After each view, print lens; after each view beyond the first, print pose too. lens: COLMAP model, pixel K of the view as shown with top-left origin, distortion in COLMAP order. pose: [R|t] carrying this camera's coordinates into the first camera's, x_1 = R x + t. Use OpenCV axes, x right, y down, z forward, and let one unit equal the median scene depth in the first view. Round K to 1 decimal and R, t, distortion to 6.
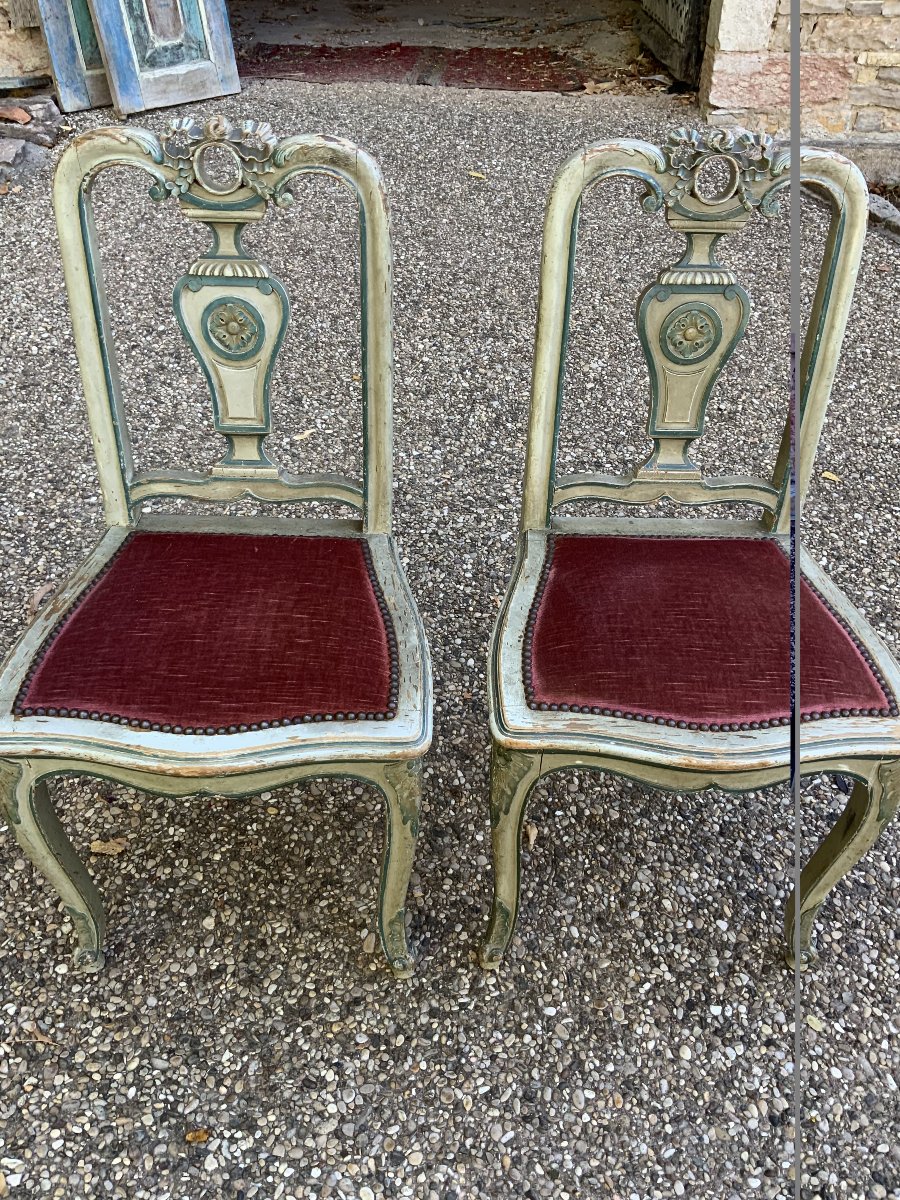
lens RADIAL K [[999.0, 0, 444.7], [0, 999.0, 594.9], [0, 0, 1]] dist [0.097711, -0.201808]
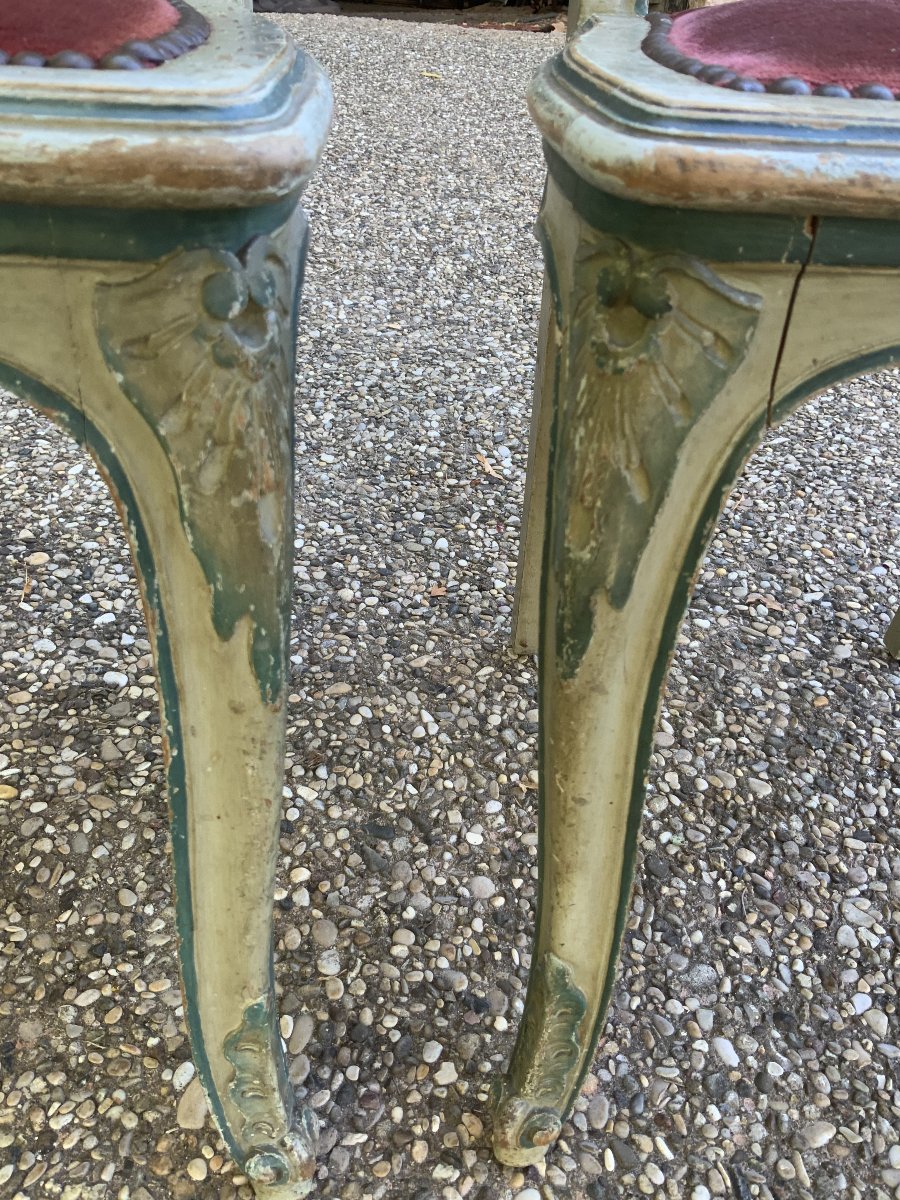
lens RADIAL K [[996.6, 0, 446.5], [0, 996.6, 615.1], [0, 0, 1]] dist [0.059785, -0.122424]
pose [[0.998780, -0.011710, 0.047965, 0.002486], [0.015575, 0.996591, -0.081018, 0.188634], [-0.046853, 0.081667, 0.995558, 0.583706]]
